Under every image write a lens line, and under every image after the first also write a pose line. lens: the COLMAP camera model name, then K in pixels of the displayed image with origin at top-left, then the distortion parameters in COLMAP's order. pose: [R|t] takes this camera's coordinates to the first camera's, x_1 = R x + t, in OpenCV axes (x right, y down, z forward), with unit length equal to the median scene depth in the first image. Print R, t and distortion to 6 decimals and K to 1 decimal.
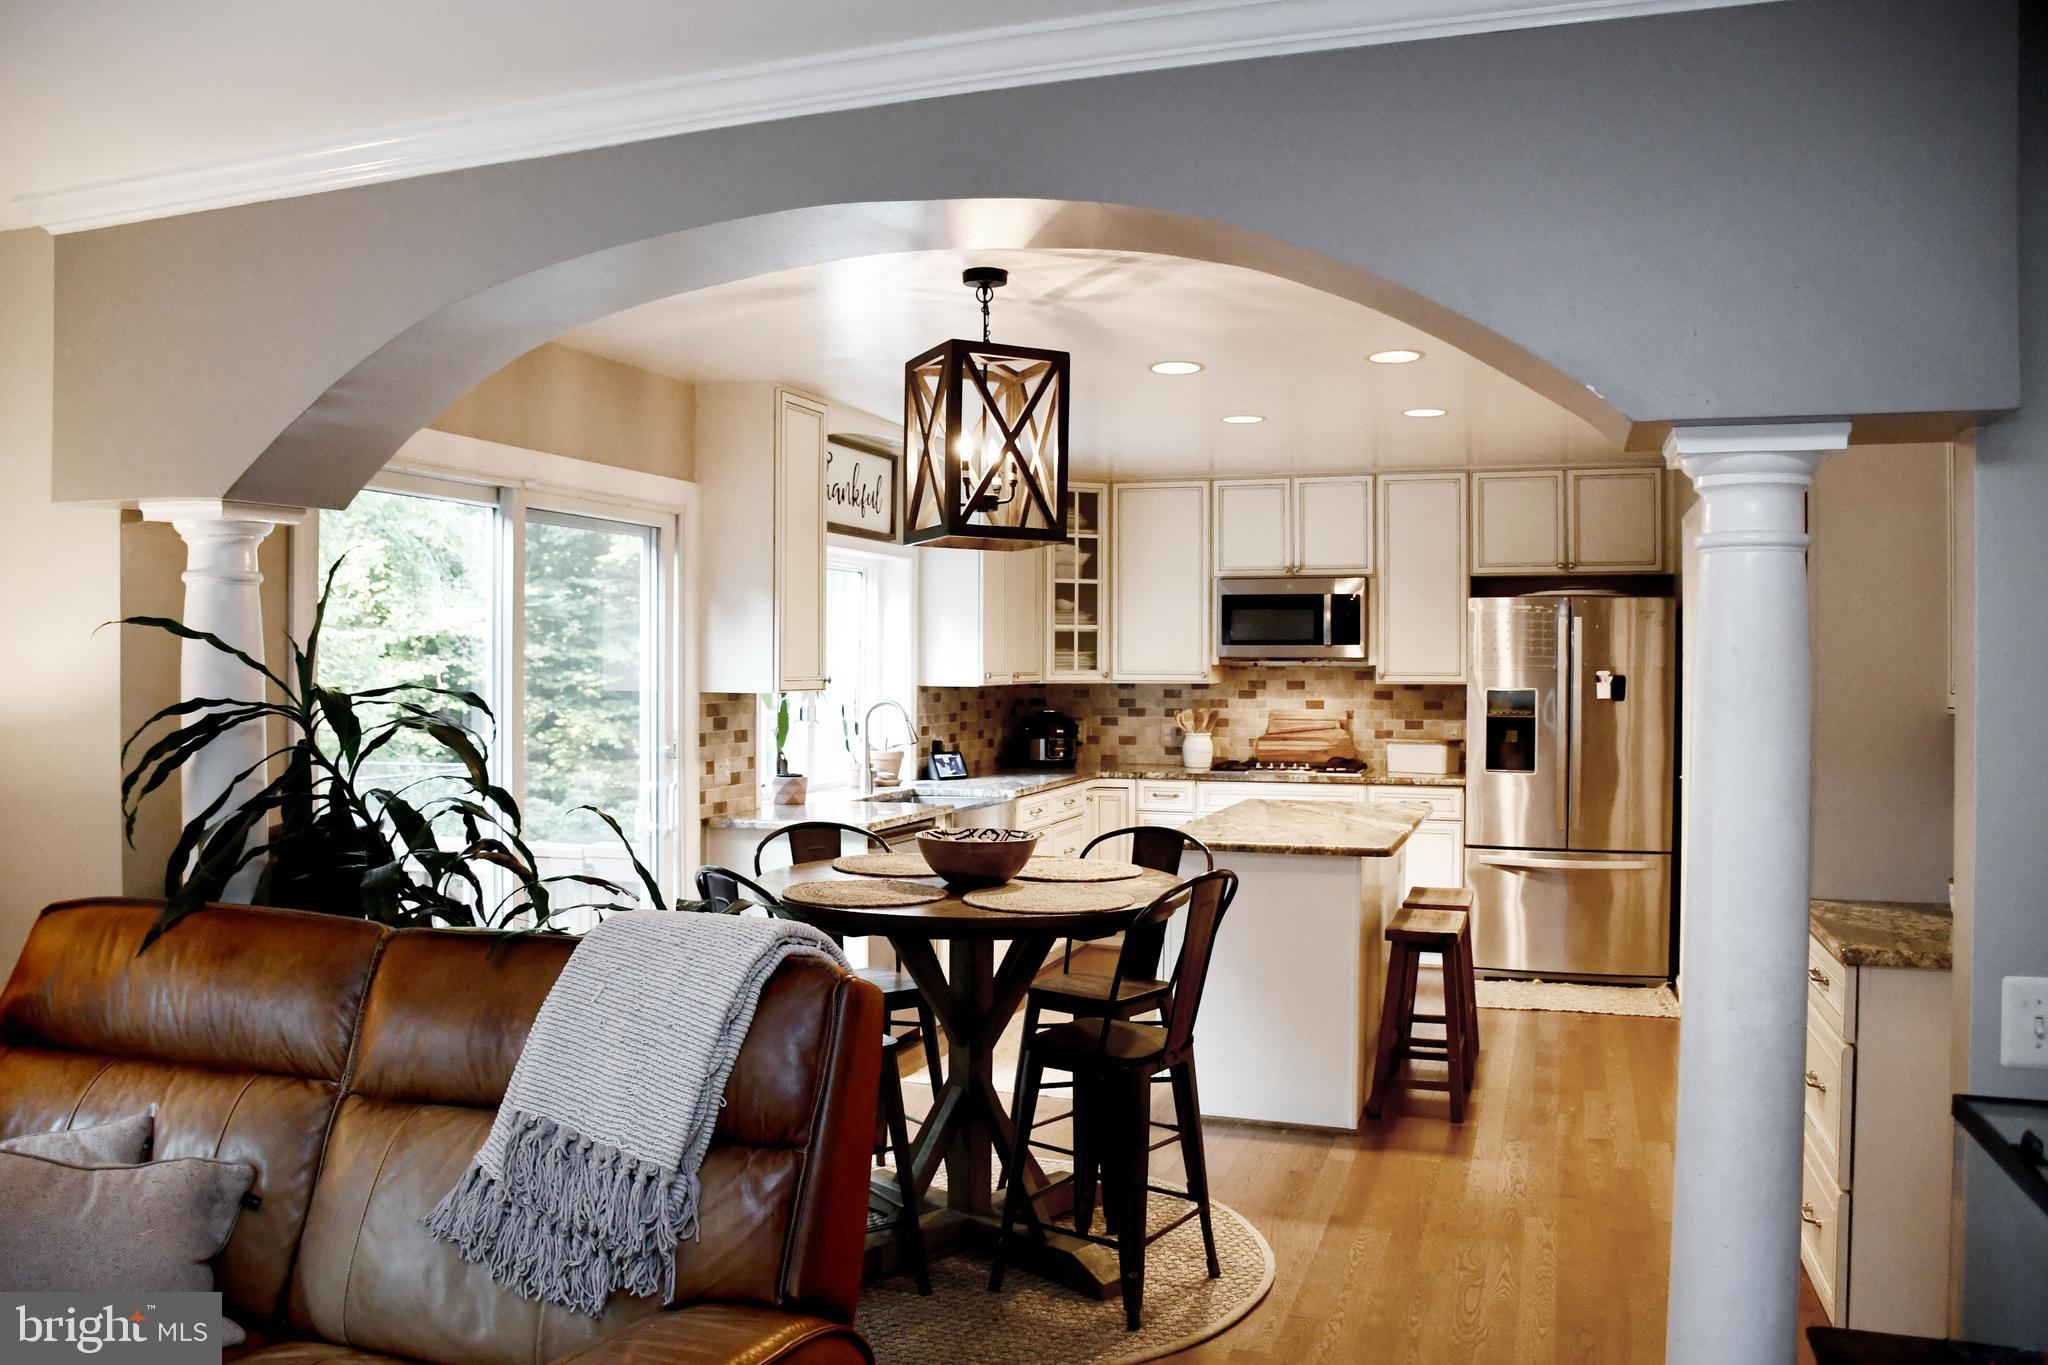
lens RADIAL K [[1615.5, 0, 1026.5], [0, 1615.5, 676.0], [0, 0, 1]] dist [-0.113929, 0.014692]
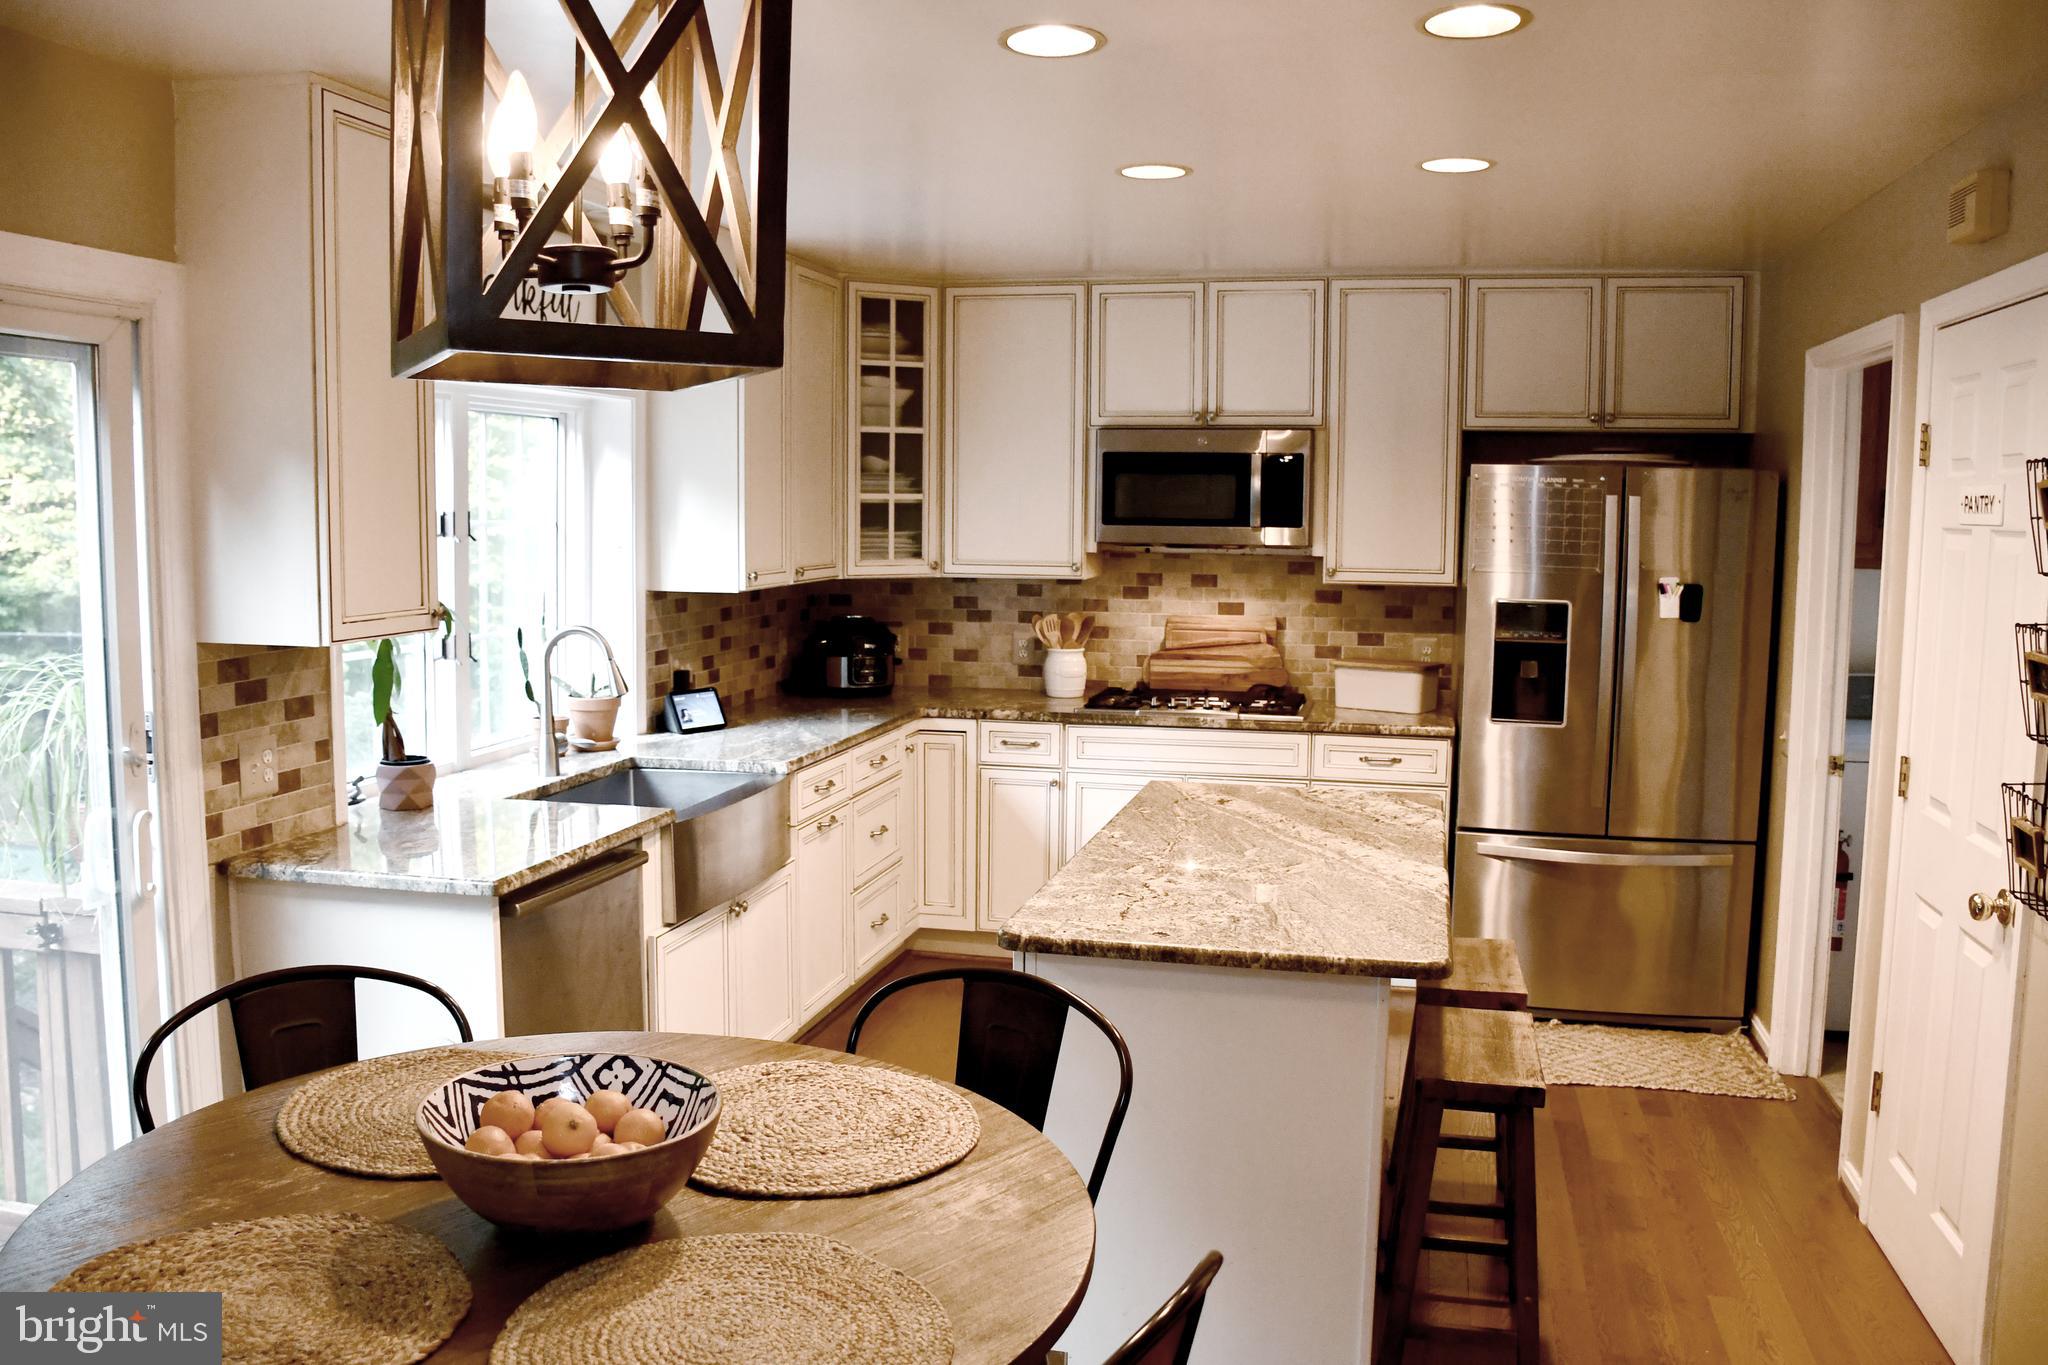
lens RADIAL K [[1615.5, 0, 1014.5], [0, 1615.5, 676.8], [0, 0, 1]] dist [-0.113929, 0.014692]
pose [[0.996237, -0.004433, 0.086555, 0.024257], [-0.004487, 0.994714, 0.102590, -0.026041], [-0.086553, -0.102592, 0.990951, 0.320074]]
